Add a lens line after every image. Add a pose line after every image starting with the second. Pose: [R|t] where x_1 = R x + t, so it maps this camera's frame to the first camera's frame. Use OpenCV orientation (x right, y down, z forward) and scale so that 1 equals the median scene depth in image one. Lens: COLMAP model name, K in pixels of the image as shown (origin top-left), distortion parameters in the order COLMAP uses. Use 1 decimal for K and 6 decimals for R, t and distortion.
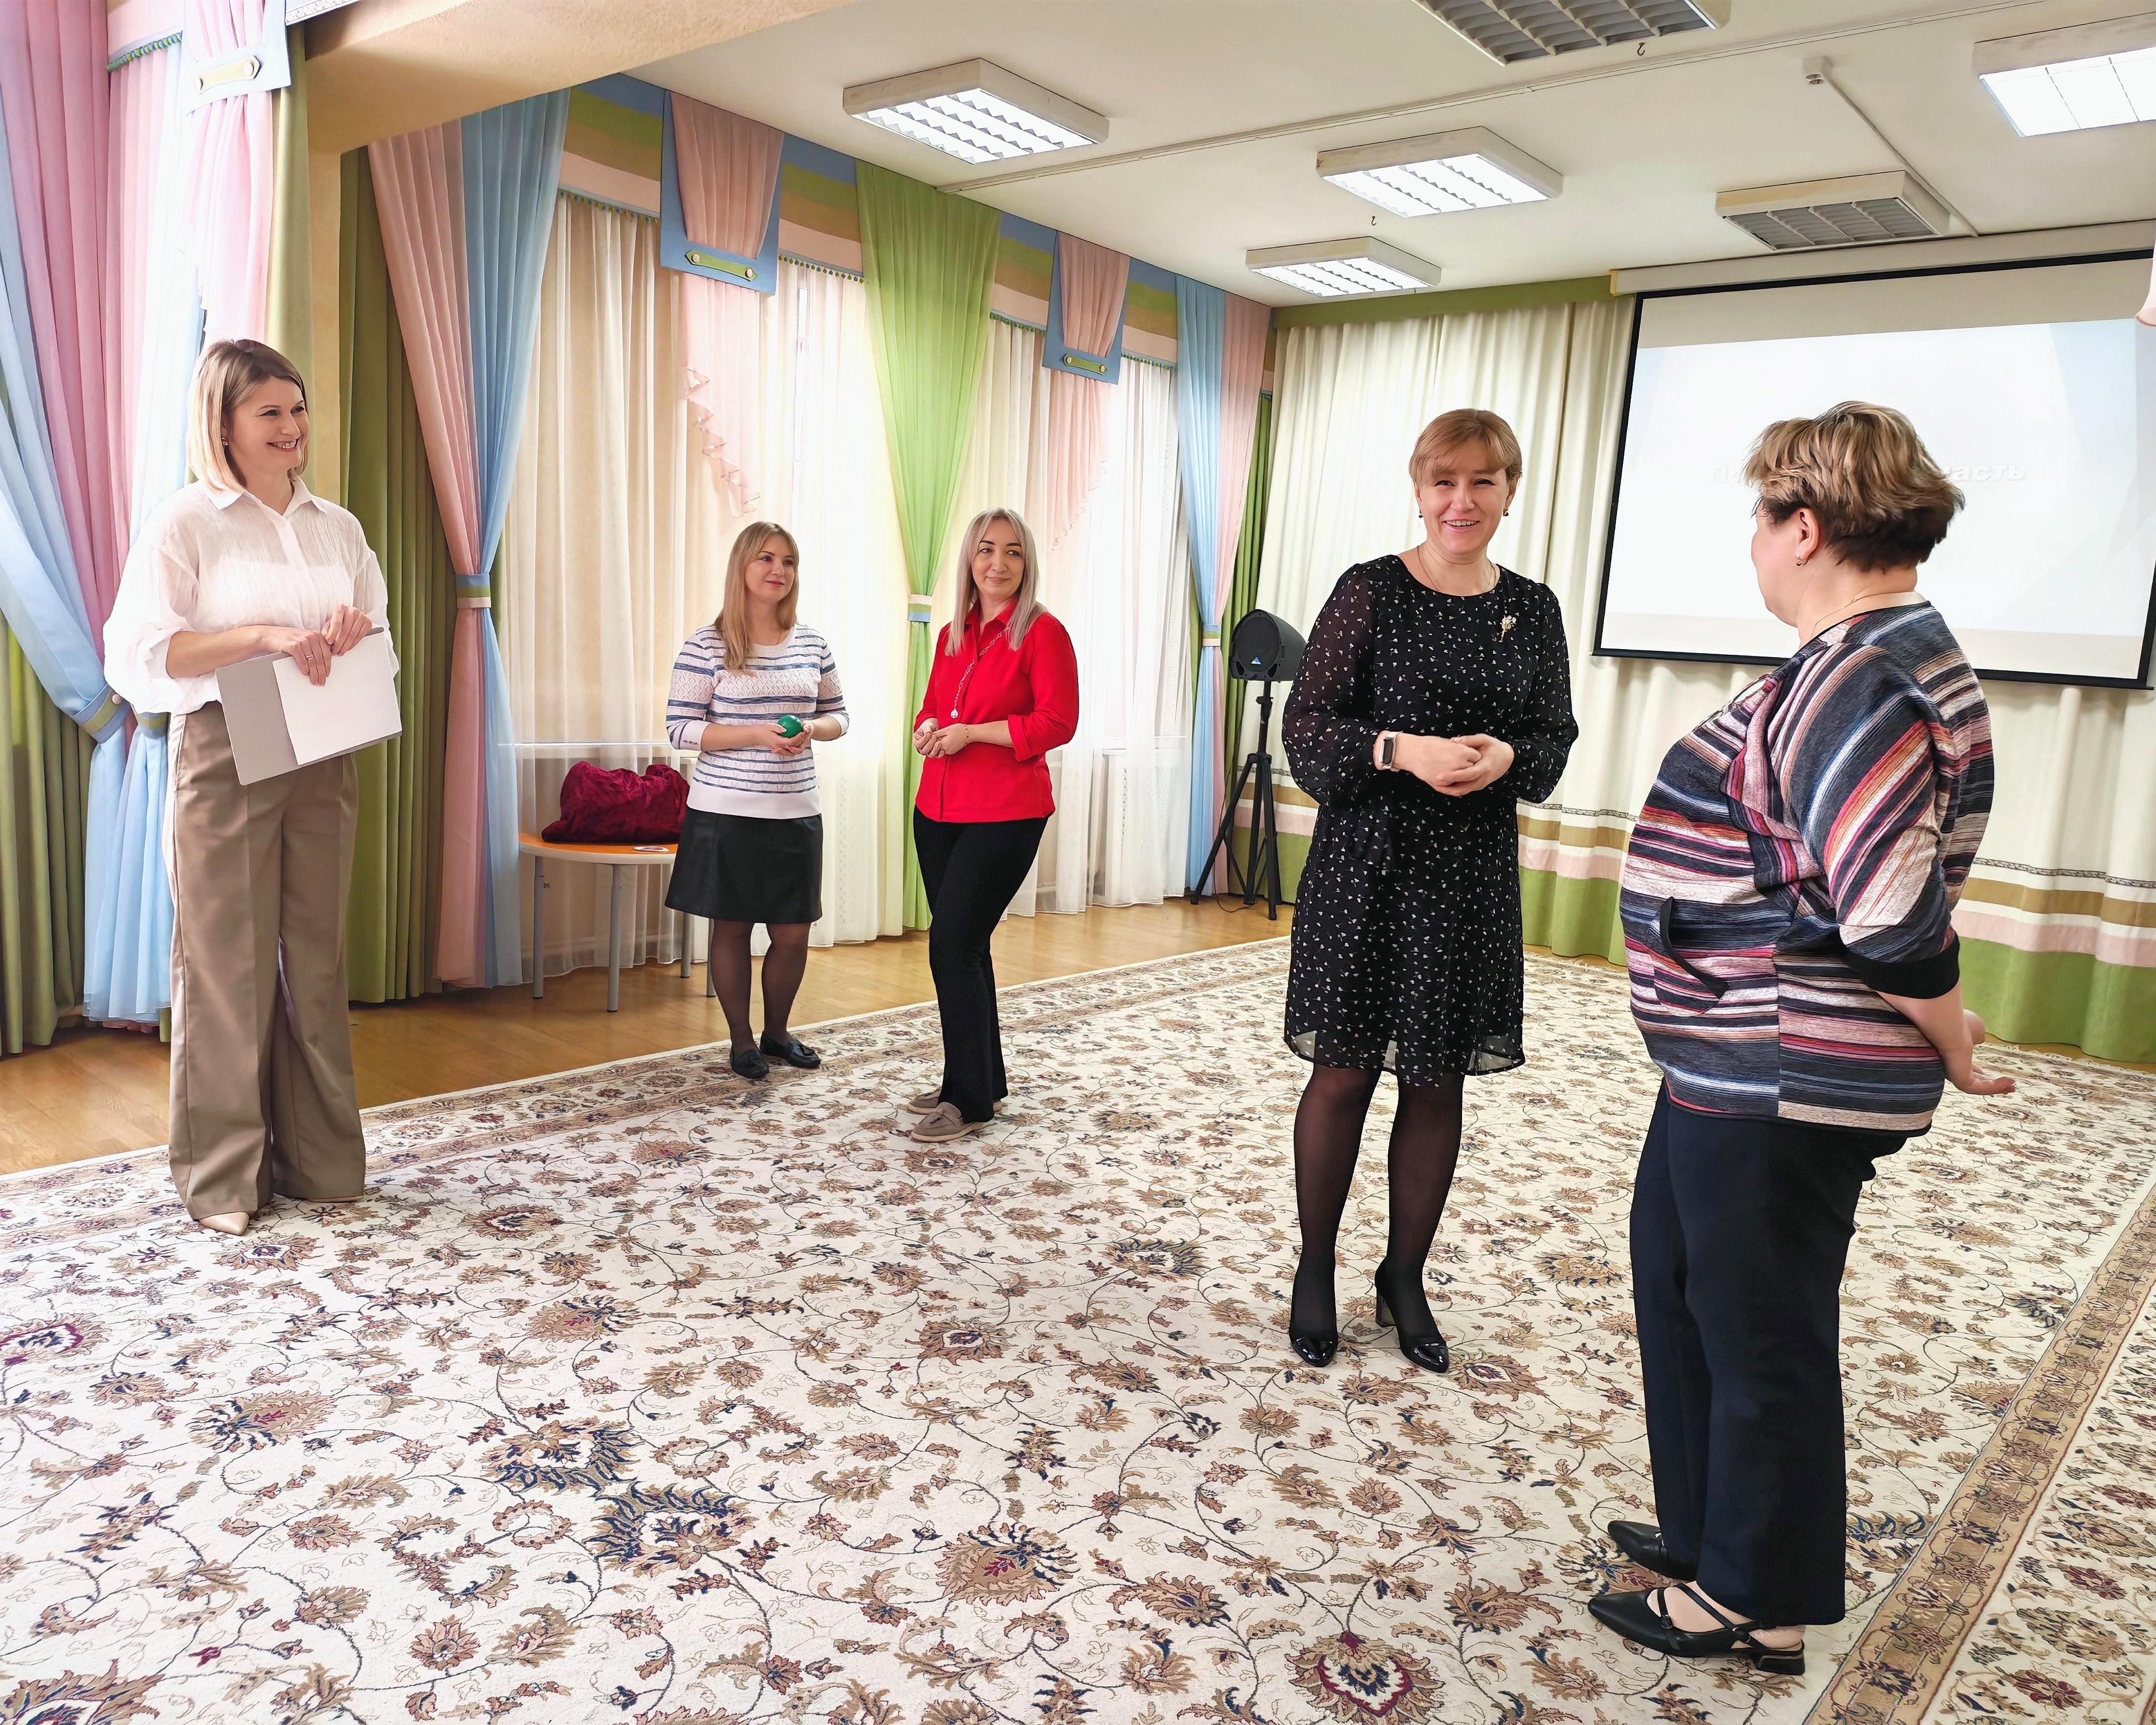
lens RADIAL K [[1614.4, 0, 1014.8], [0, 1614.4, 795.6], [0, 0, 1]] dist [0.037762, -0.043945]
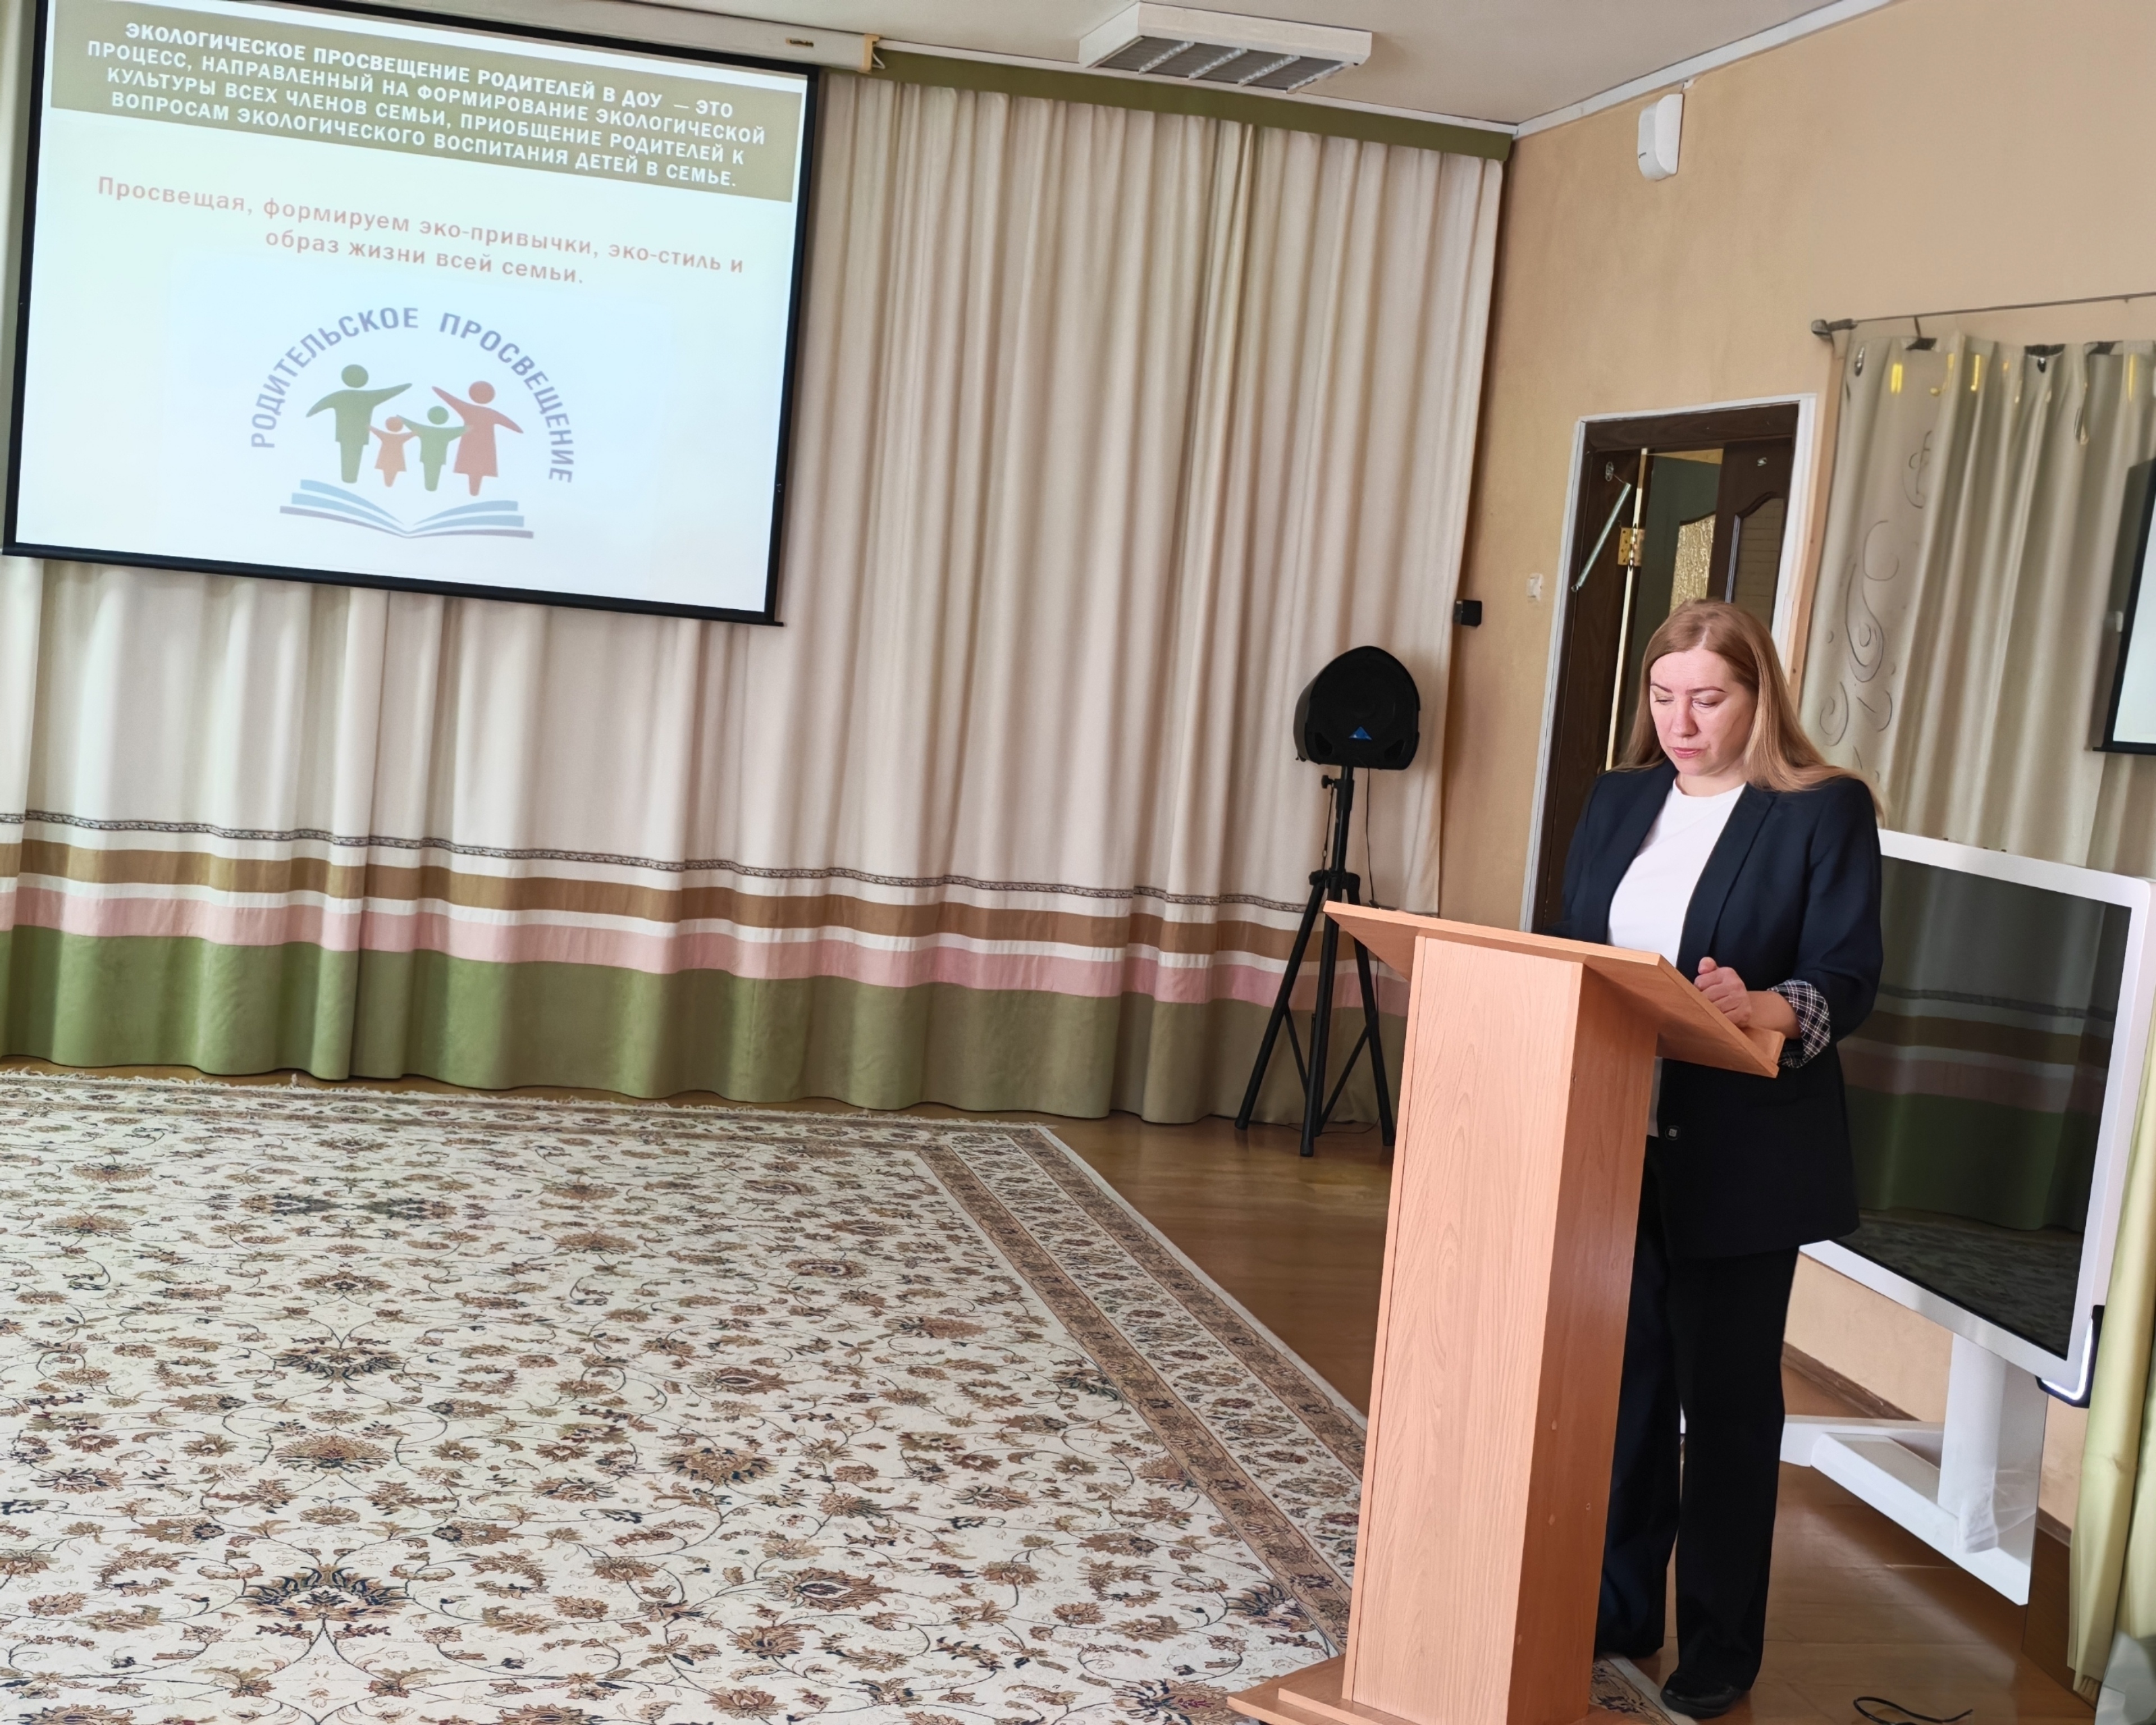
lens RADIAL K [[3199.4, 0, 1117.2], [0, 3199.4, 918.7], [0, 0, 1]] dist [0.086867, 0.000000]
pose [[0.583933, -0.097157, 0.805967, -0.744095], [0.033324, 0.994844, 0.095782, -0.107940], [-0.811118, -0.029072, 0.584160, -0.042070]]
